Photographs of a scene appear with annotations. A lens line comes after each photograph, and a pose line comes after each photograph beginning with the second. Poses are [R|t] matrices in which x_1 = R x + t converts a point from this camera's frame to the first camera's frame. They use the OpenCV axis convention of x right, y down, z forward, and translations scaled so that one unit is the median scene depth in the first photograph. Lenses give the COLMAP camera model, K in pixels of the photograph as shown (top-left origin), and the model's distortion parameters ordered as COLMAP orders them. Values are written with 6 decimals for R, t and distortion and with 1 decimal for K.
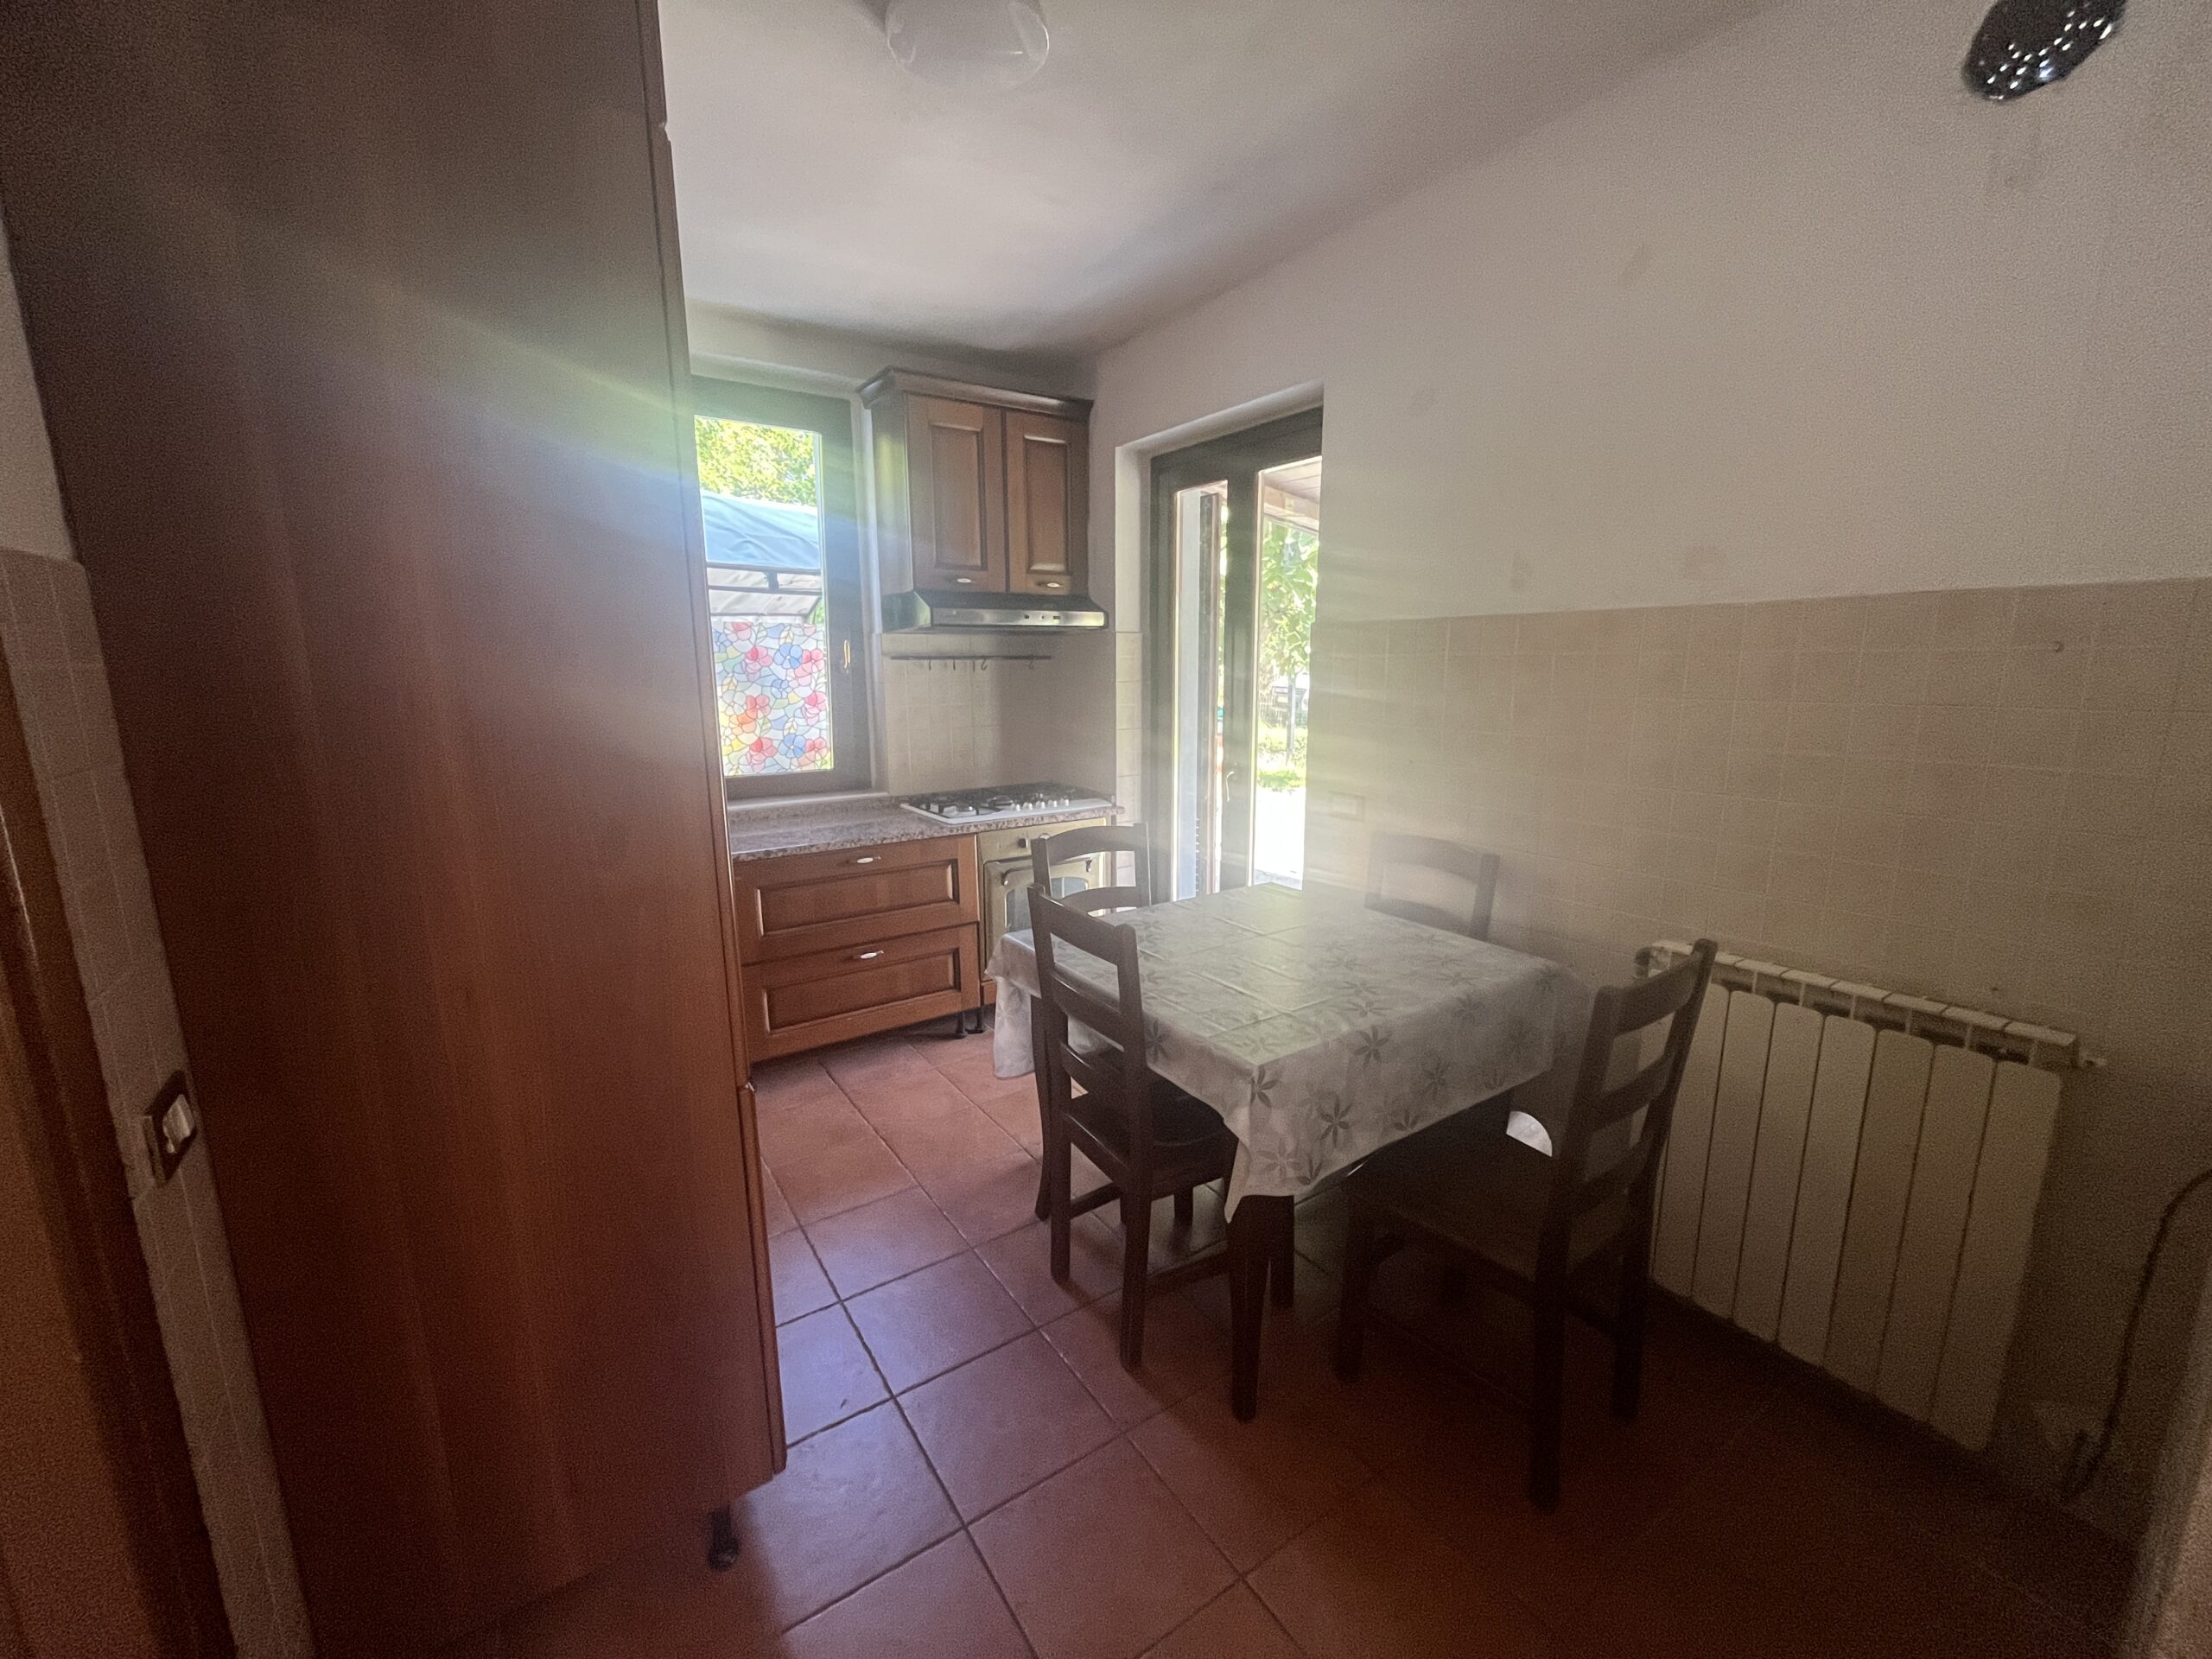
lens RADIAL K [[898.7, 0, 1106.1], [0, 898.7, 832.8], [0, 0, 1]] dist [-0.000300, -0.000715]
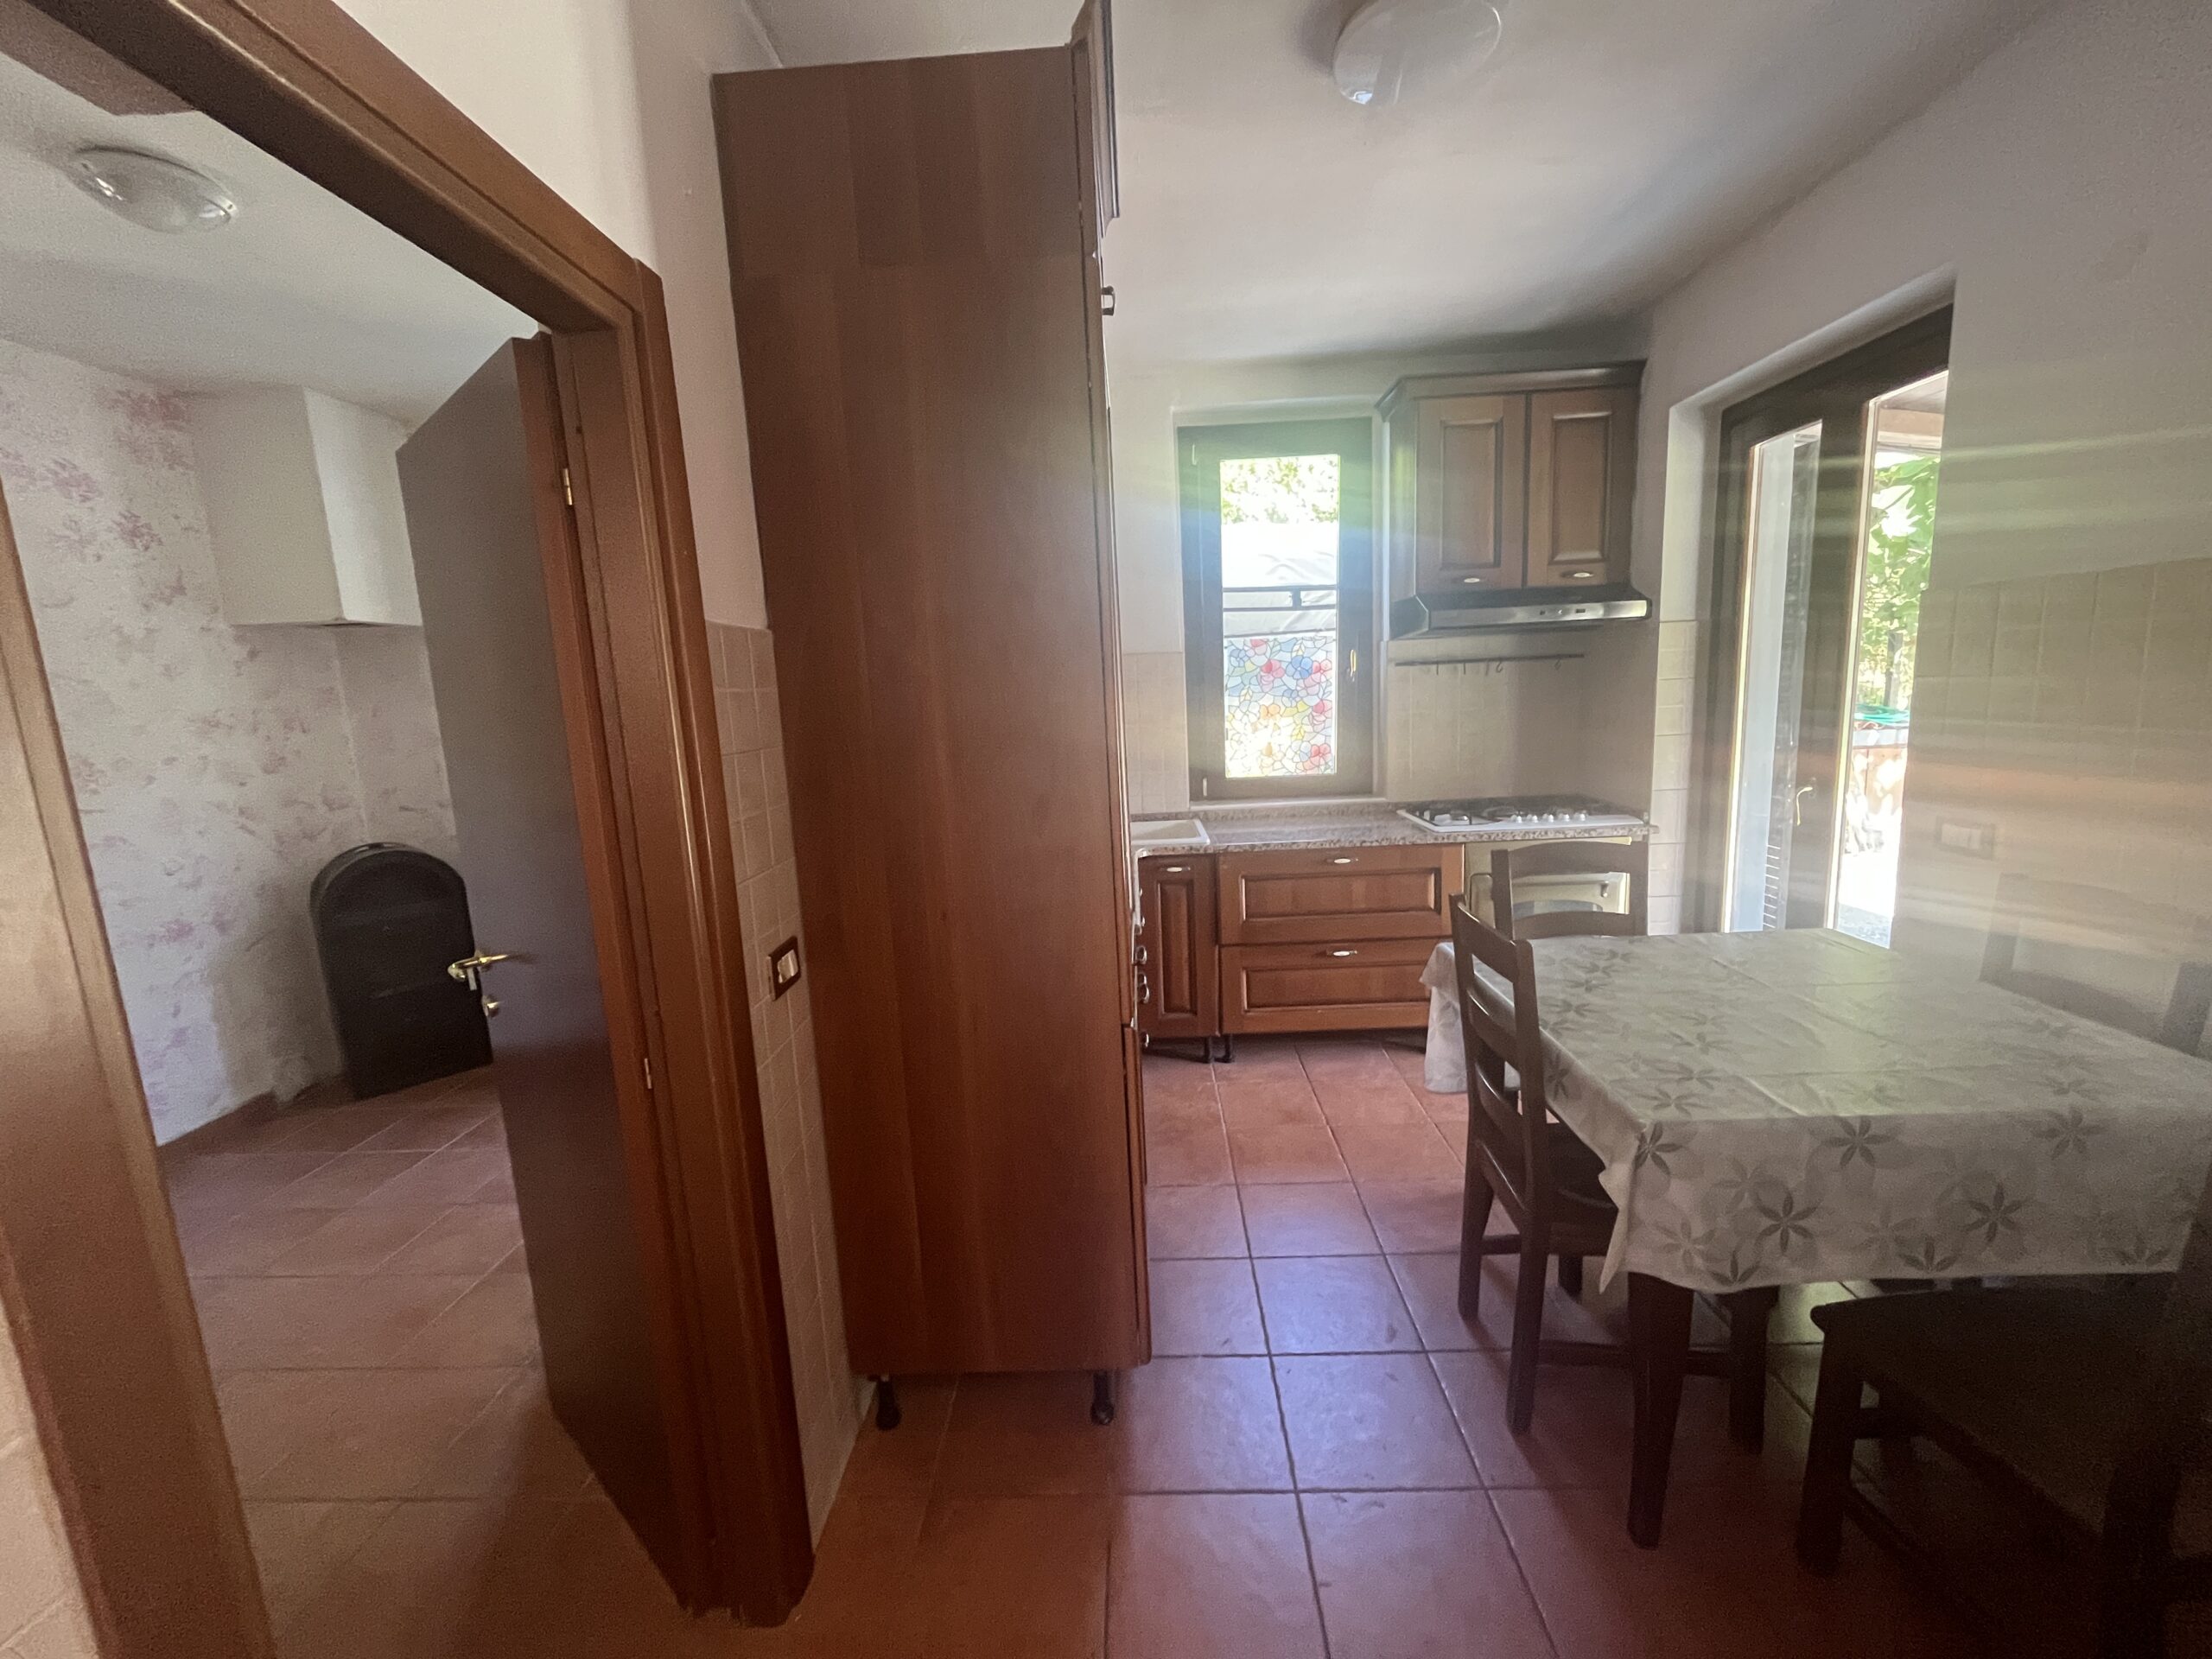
lens RADIAL K [[898.7, 0, 1101.2], [0, 898.7, 830.1], [0, 0, 1]] dist [-0.000300, -0.000715]
pose [[0.810225, 0.060528, -0.582985, 0.107610], [-0.068926, 0.997591, 0.007782, 0.006092], [0.582052, 0.033877, 0.812446, -0.003605]]
